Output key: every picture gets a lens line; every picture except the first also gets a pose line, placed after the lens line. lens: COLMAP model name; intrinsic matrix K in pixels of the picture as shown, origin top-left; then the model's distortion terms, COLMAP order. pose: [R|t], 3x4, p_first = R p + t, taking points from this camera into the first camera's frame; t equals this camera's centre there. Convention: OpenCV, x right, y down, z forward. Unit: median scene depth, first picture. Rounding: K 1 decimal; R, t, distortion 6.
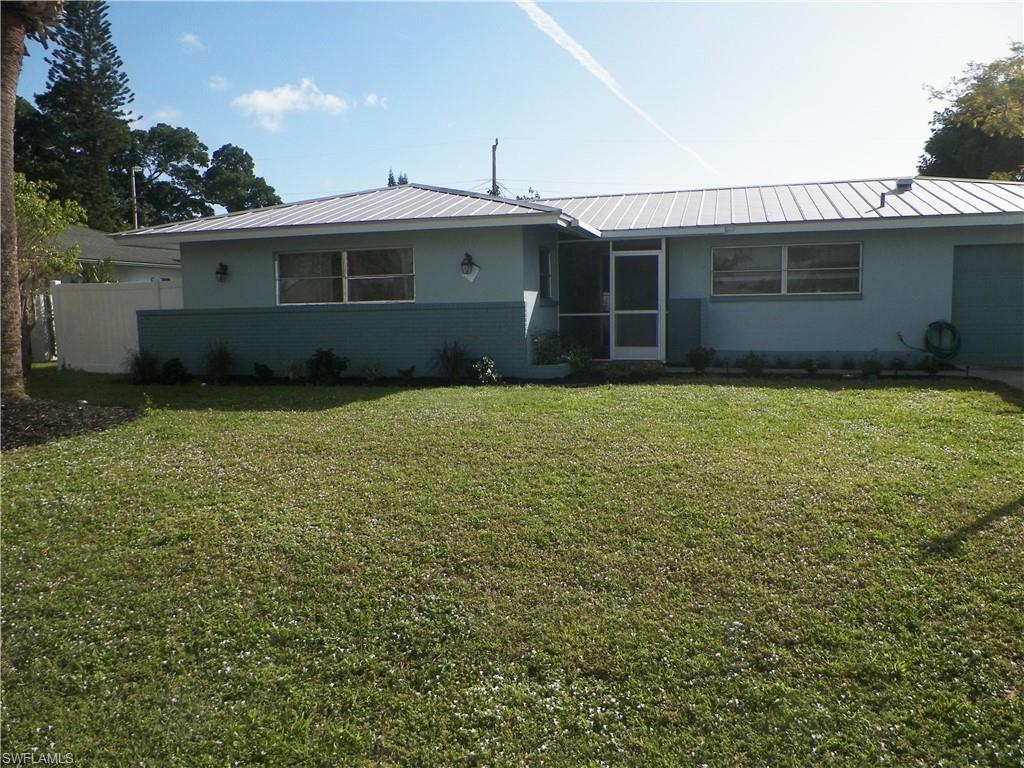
lens RADIAL K [[772.7, 0, 508.7], [0, 772.7, 381.5], [0, 0, 1]] dist [0.007263, -0.001632]
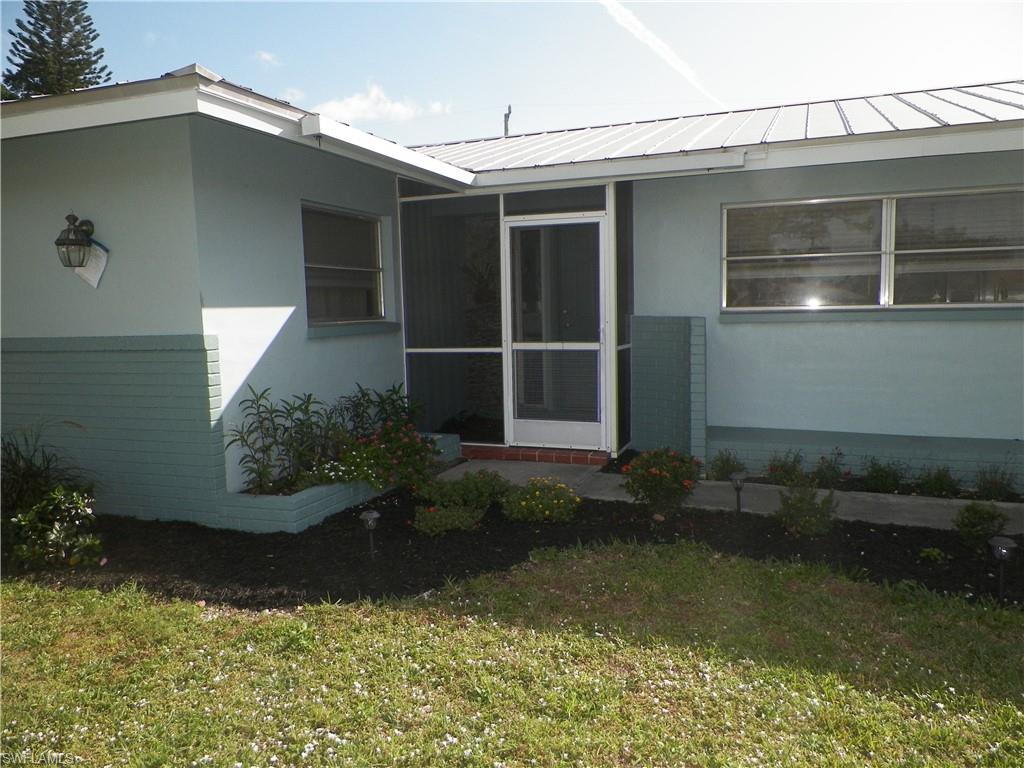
lens RADIAL K [[772.7, 0, 510.8], [0, 772.7, 385.6], [0, 0, 1]] dist [0.007263, -0.001632]
pose [[0.993623, 0.000362, -0.112754, 0.191941], [-0.001330, 0.999963, -0.008513, -0.062365], [0.112746, 0.008609, 0.993587, 0.536672]]
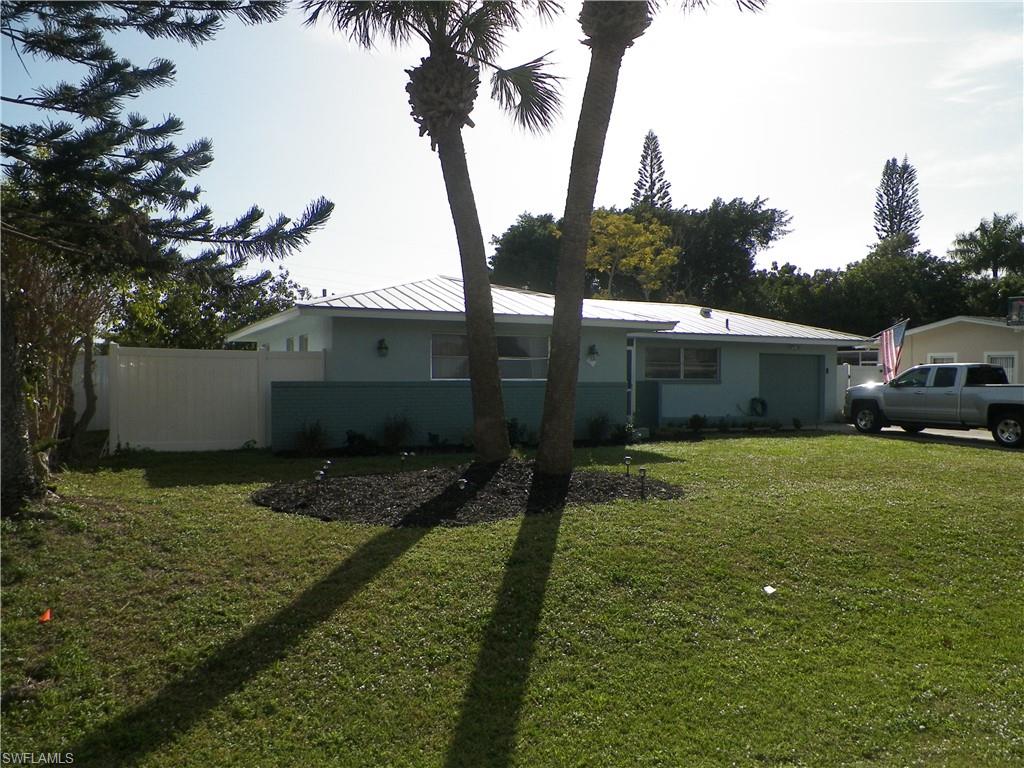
lens RADIAL K [[772.7, 0, 512.0], [0, 772.7, 384.7], [0, 0, 1]] dist [0.007263, -0.001632]
pose [[0.740492, 0.016906, 0.671853, -0.896654], [0.045880, 0.996080, -0.075631, -0.003895], [-0.670498, 0.086829, 0.736813, 0.115837]]
